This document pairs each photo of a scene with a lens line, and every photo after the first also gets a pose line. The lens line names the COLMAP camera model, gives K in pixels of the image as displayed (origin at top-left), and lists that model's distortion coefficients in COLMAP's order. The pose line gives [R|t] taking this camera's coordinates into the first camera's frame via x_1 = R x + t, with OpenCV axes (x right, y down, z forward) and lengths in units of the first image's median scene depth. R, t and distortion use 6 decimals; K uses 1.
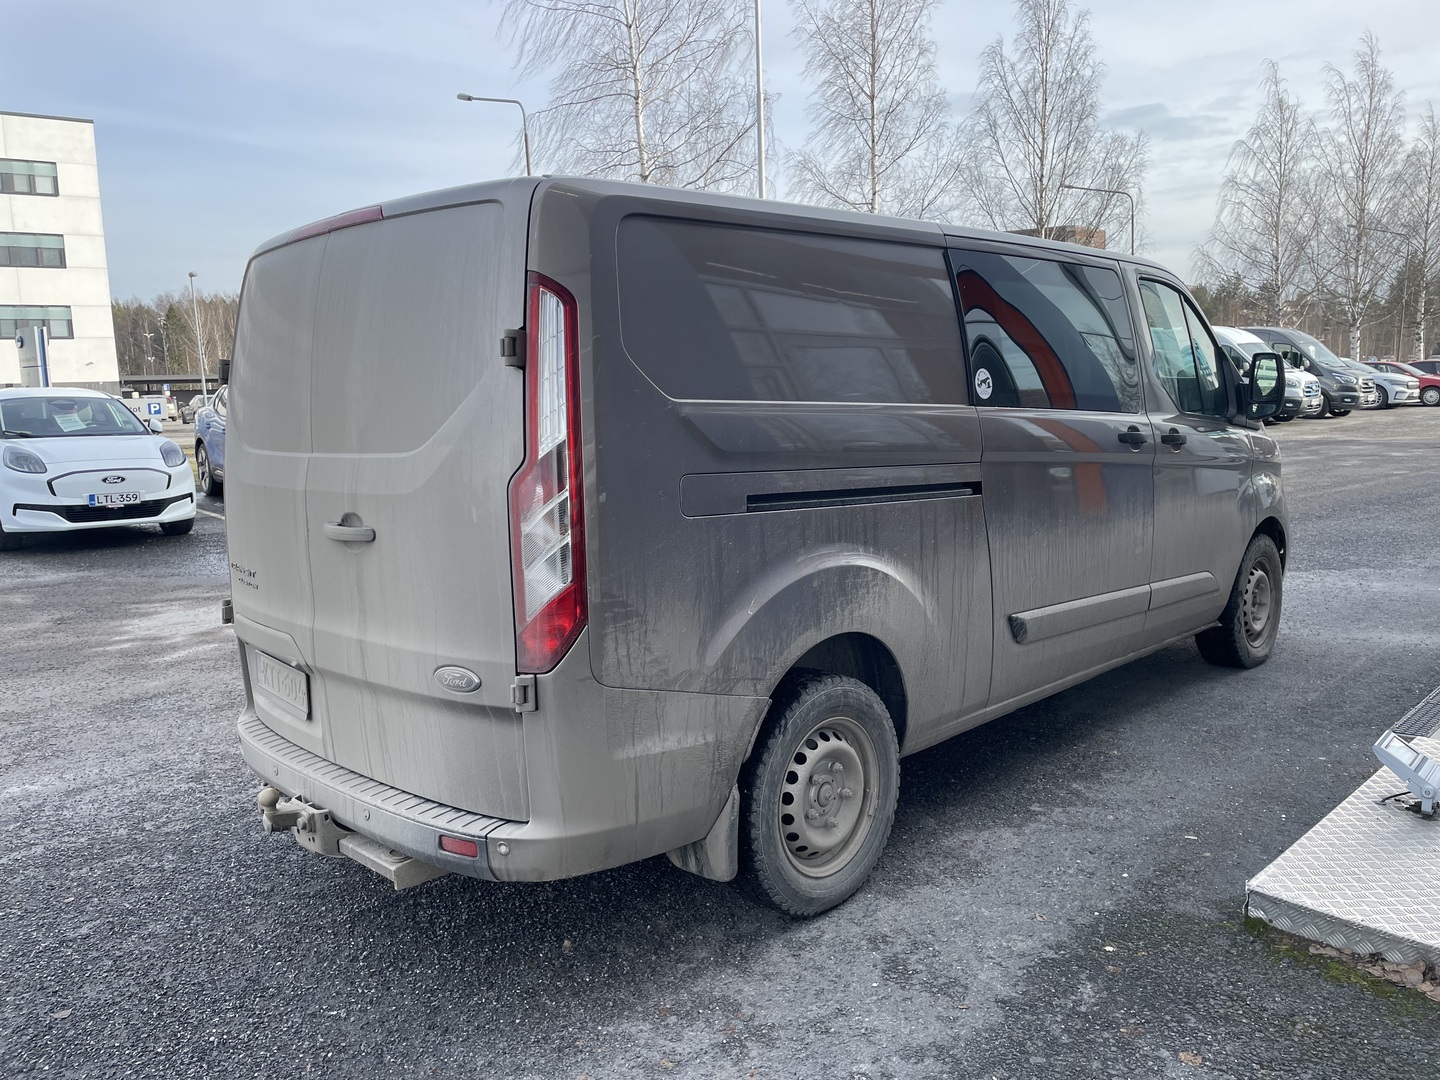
lens RADIAL K [[1081.9, 0, 724.5], [0, 1081.9, 532.7], [0, 0, 1]] dist [0.051037, -0.053156]
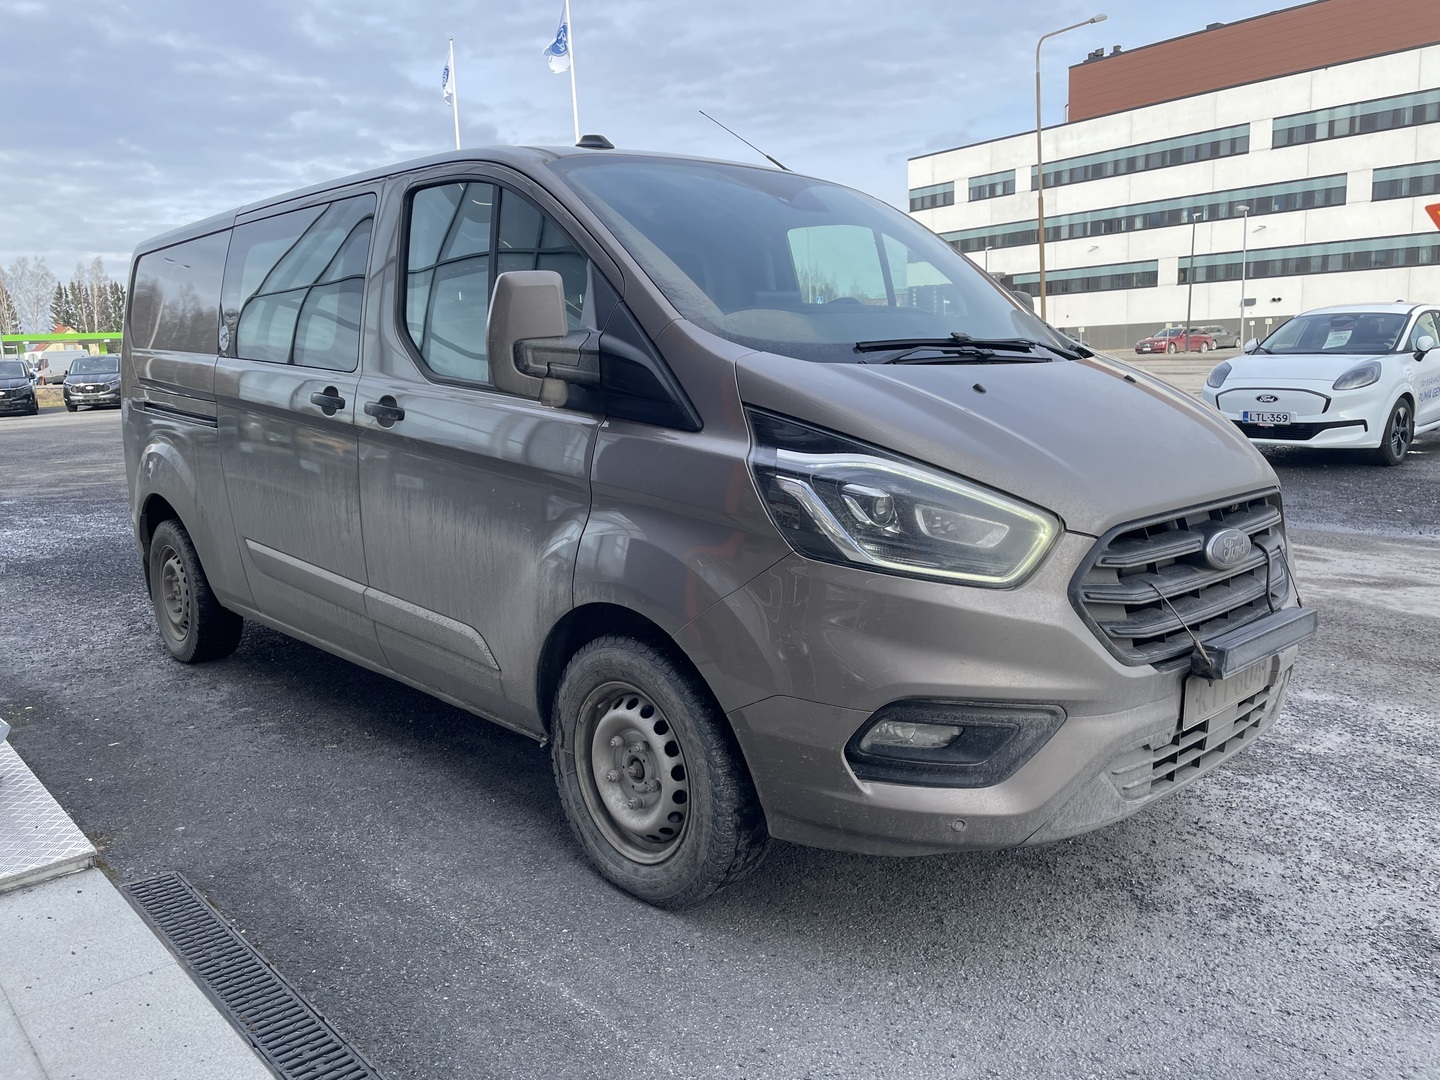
lens RADIAL K [[1081.9, 0, 681.6], [0, 1081.9, 508.1], [0, 0, 1]] dist [0.051037, -0.053156]
pose [[-0.035556, 0.172695, -0.984333, 0.468043], [-0.104666, 0.978896, 0.175522, -0.070379], [0.993872, 0.109267, -0.016731, 0.497929]]
